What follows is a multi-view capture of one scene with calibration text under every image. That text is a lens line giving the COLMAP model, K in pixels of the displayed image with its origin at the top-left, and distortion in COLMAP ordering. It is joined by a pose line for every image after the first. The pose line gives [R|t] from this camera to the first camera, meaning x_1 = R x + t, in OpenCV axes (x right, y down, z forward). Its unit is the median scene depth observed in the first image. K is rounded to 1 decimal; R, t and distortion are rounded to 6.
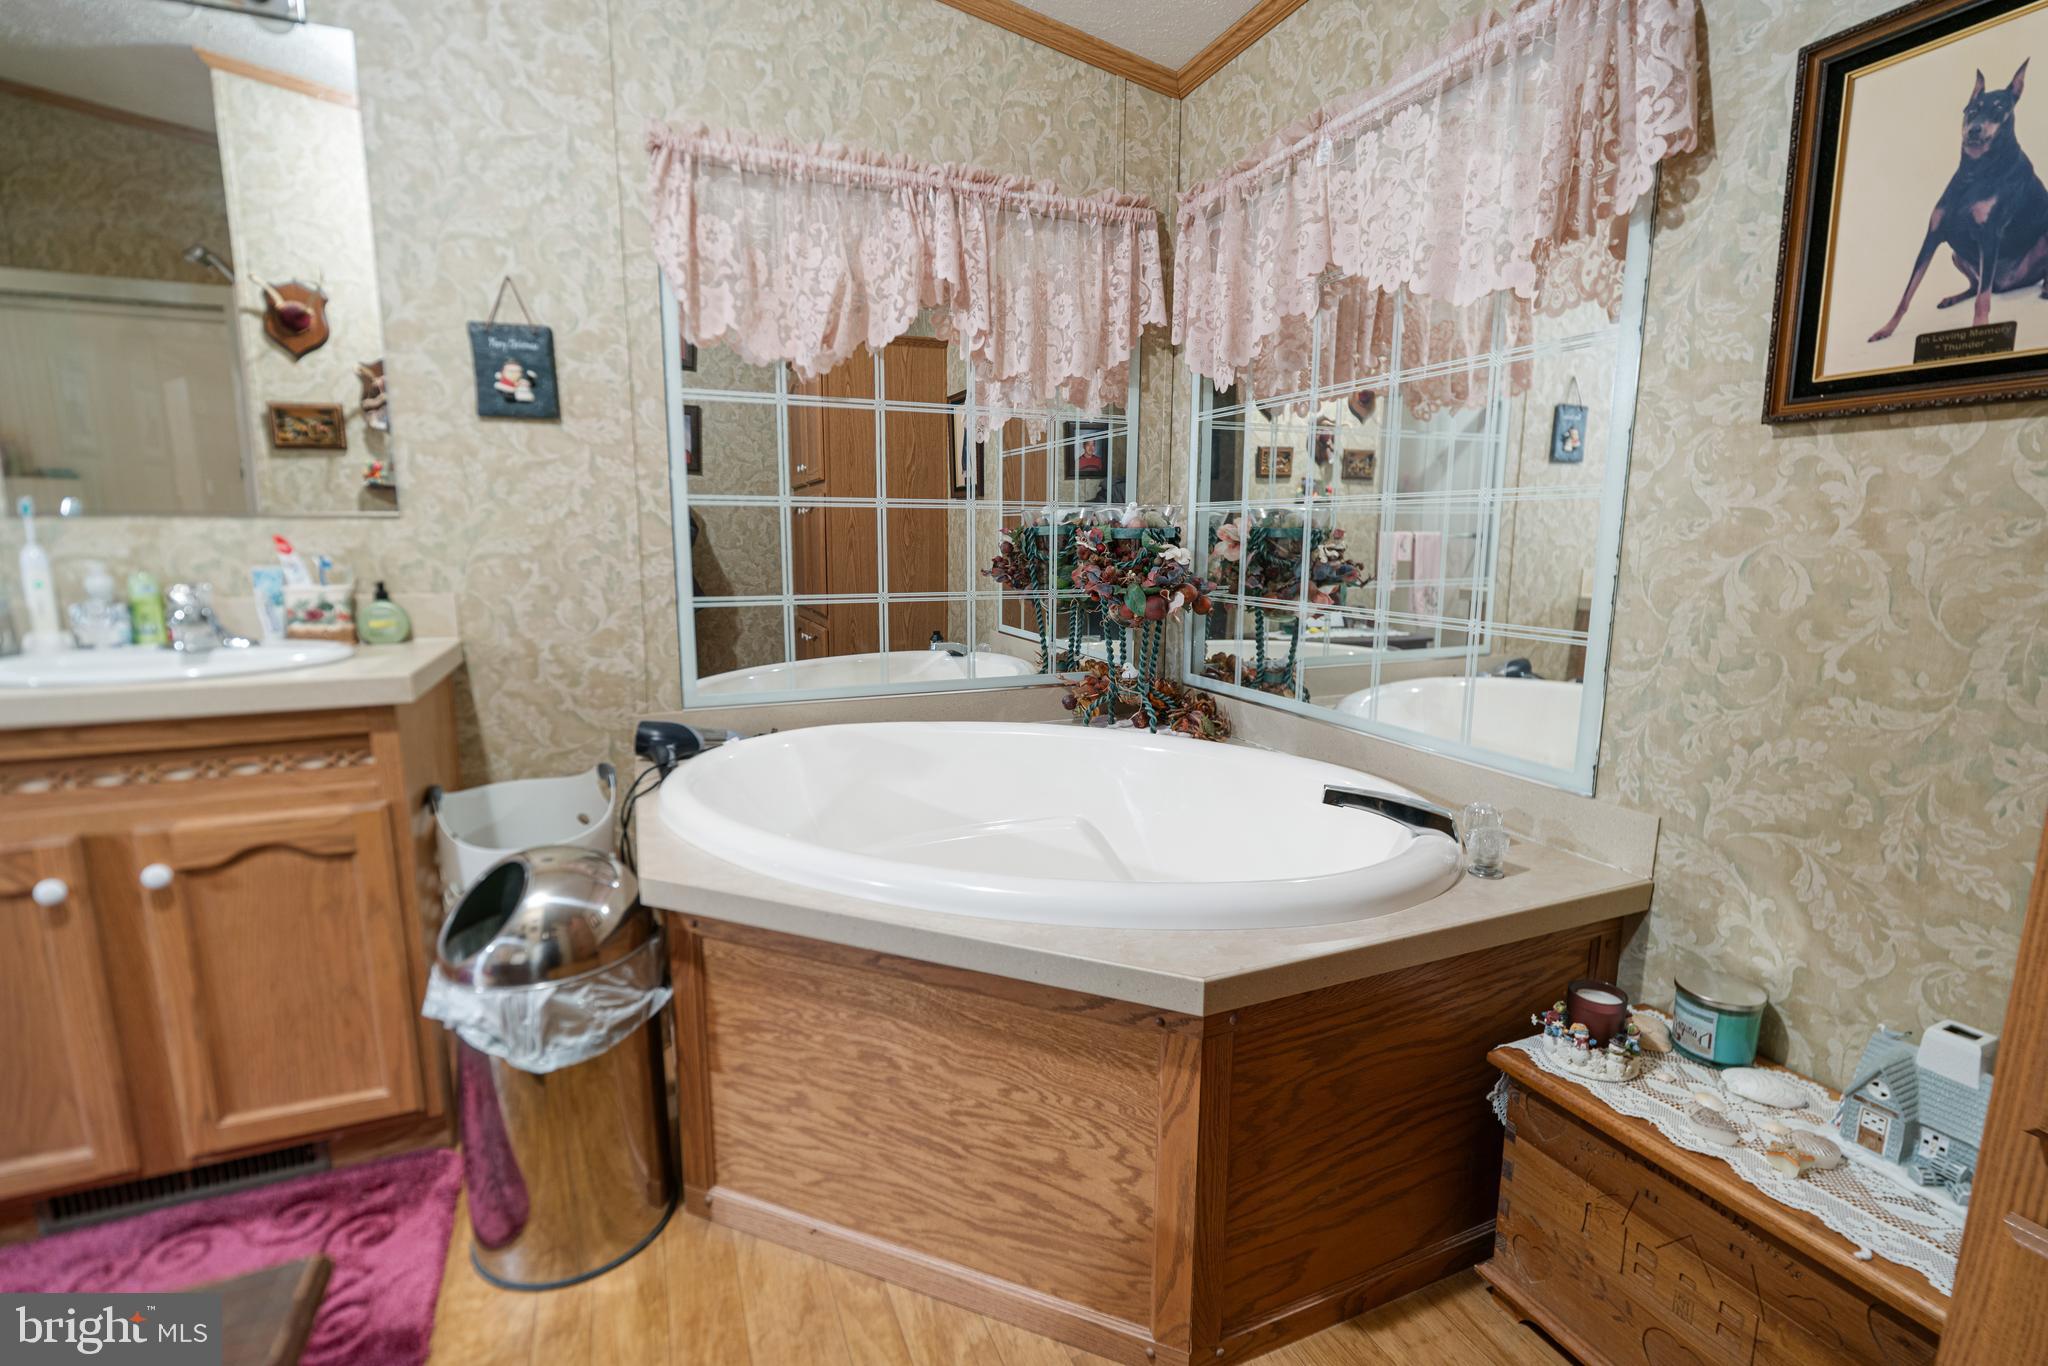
lens RADIAL K [[919.1, 0, 1025.2], [0, 919.1, 681.6], [0, 0, 1]] dist [-0.014743, 0.004477]
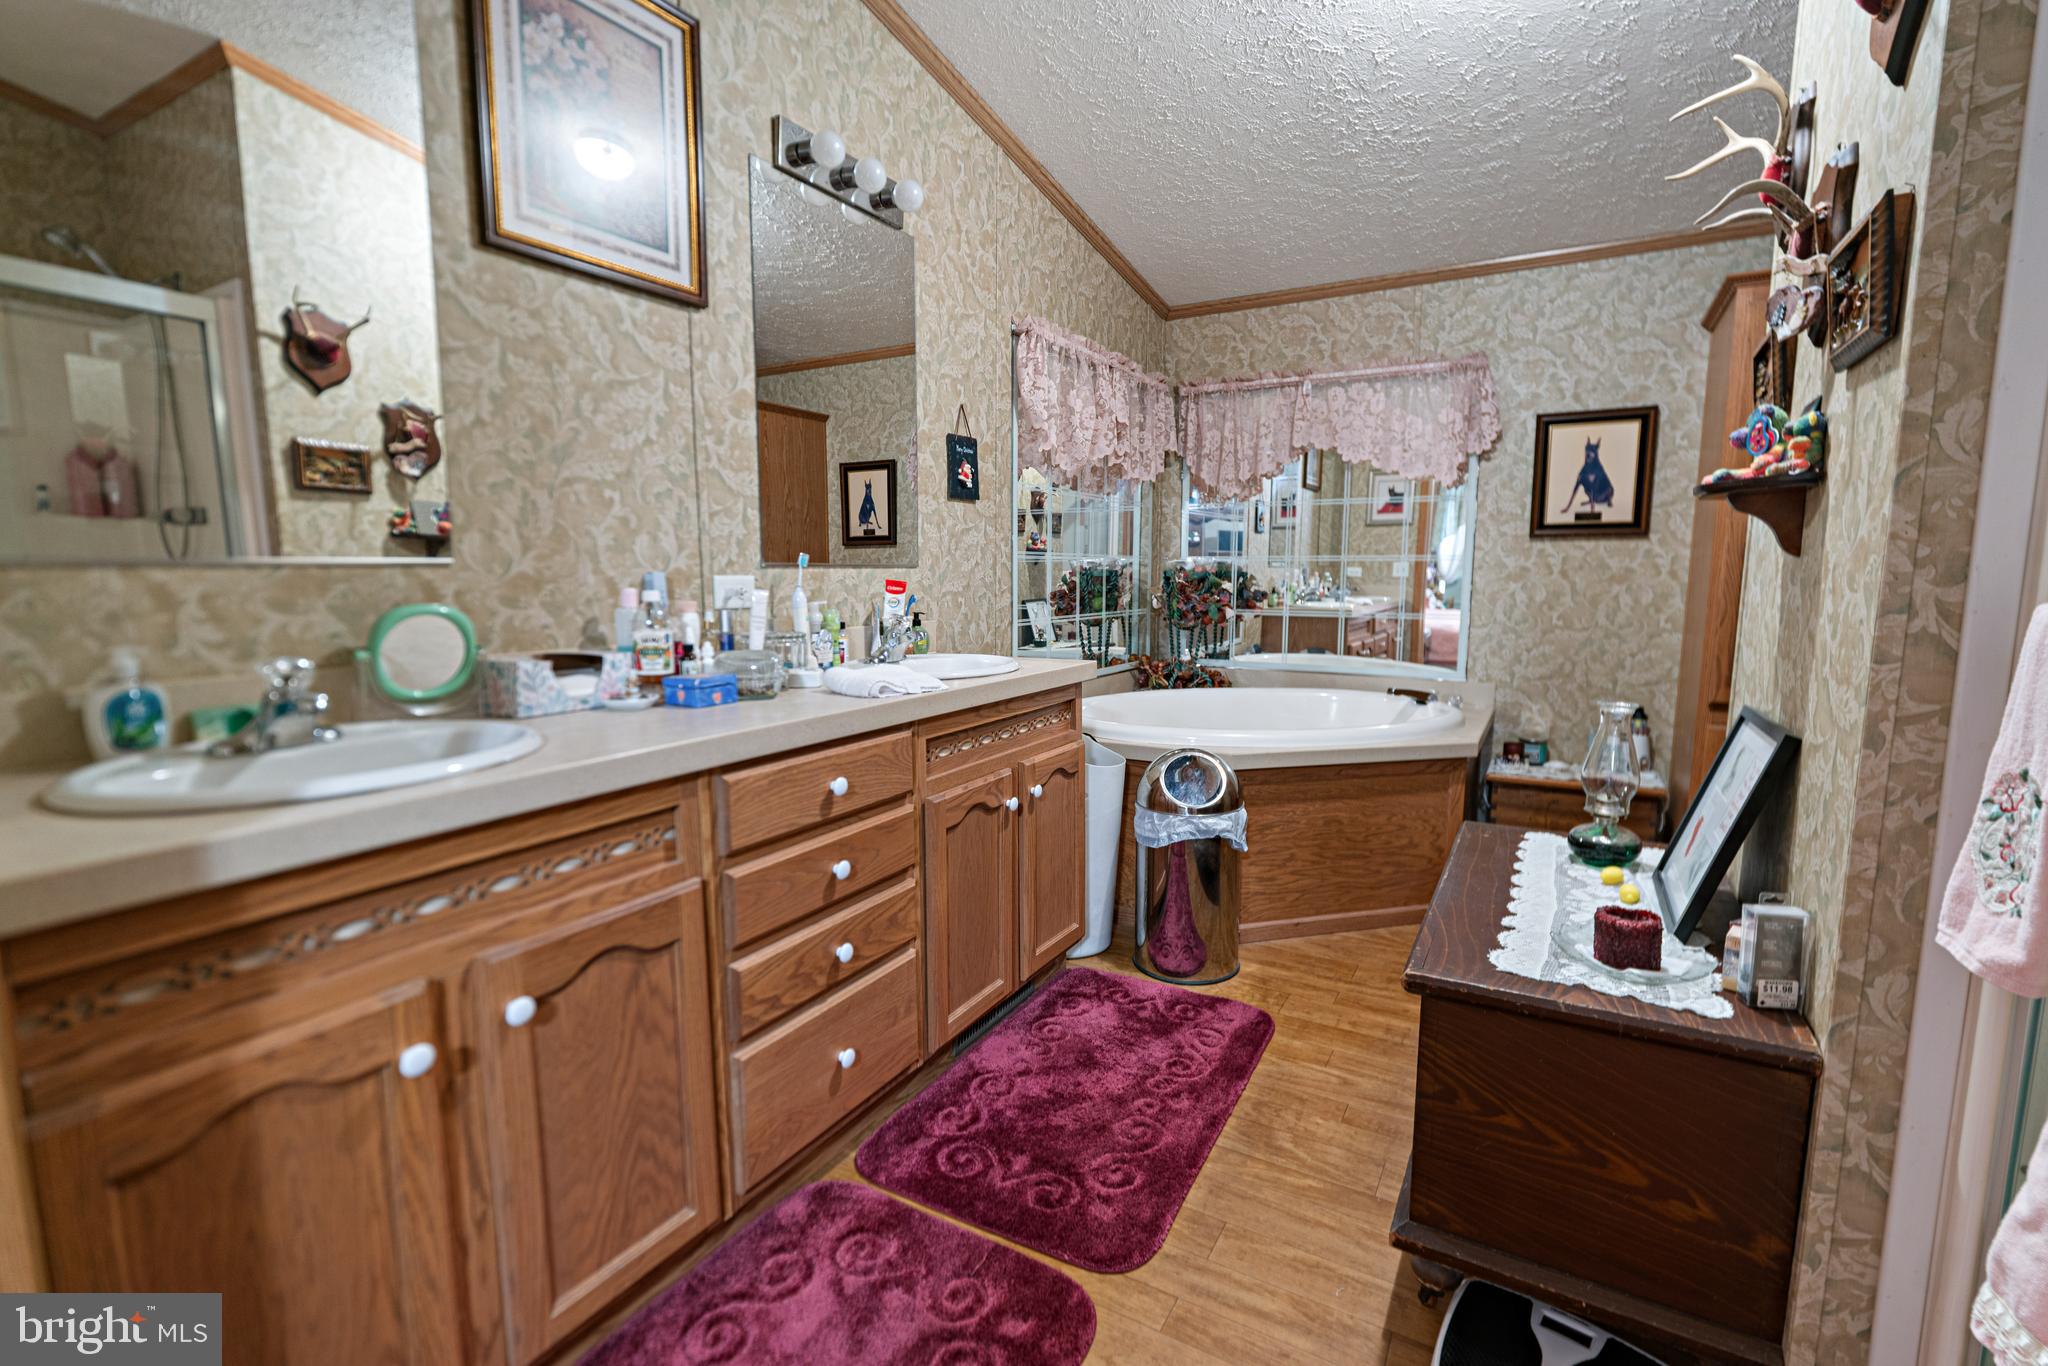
lens RADIAL K [[919.1, 0, 1026.9], [0, 919.1, 695.4], [0, 0, 1]] dist [-0.014743, 0.004477]
pose [[0.799993, -0.082802, 0.594269, -1.941901], [0.103655, 0.994613, -0.000956, 0.046107], [-0.590988, 0.062364, 0.804266, -0.308914]]
